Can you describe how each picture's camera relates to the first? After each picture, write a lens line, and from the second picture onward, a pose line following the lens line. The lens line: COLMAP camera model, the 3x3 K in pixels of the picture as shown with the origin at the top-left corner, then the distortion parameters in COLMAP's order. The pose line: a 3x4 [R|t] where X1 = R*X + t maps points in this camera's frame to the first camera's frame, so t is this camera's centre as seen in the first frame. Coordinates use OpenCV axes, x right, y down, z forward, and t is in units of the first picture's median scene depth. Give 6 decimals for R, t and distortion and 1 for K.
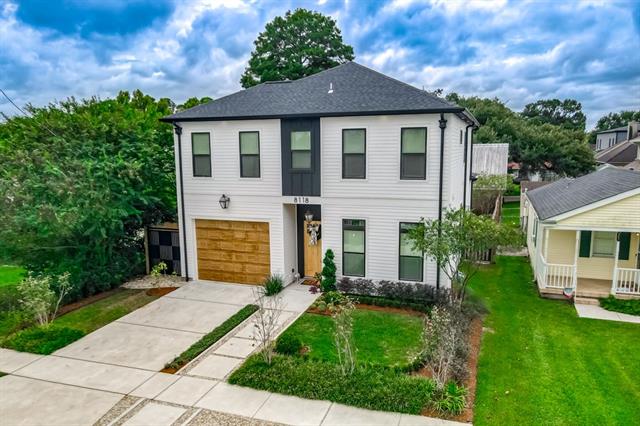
lens RADIAL K [[457.3, 0, 320.0], [0, 457.3, 213.0], [0, 0, 1]] dist [0.001373, 0.003264]
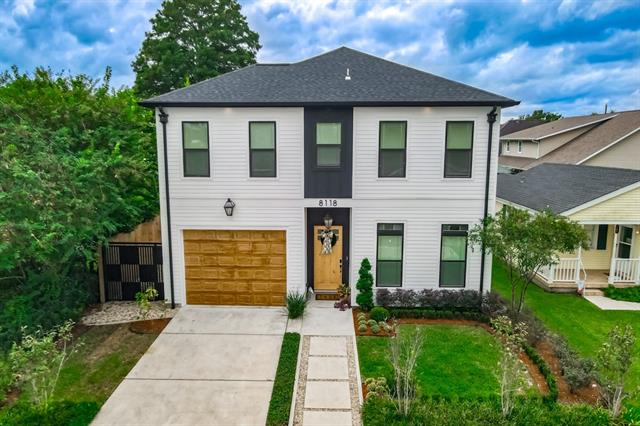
lens RADIAL K [[457.3, 0, 320.0], [0, 457.3, 213.0], [0, 0, 1]] dist [0.001373, 0.003264]
pose [[0.955672, -0.034736, 0.292377, -0.309664], [0.031279, 0.999375, 0.016493, -0.024542], [-0.292767, -0.006616, 0.956161, 0.187449]]
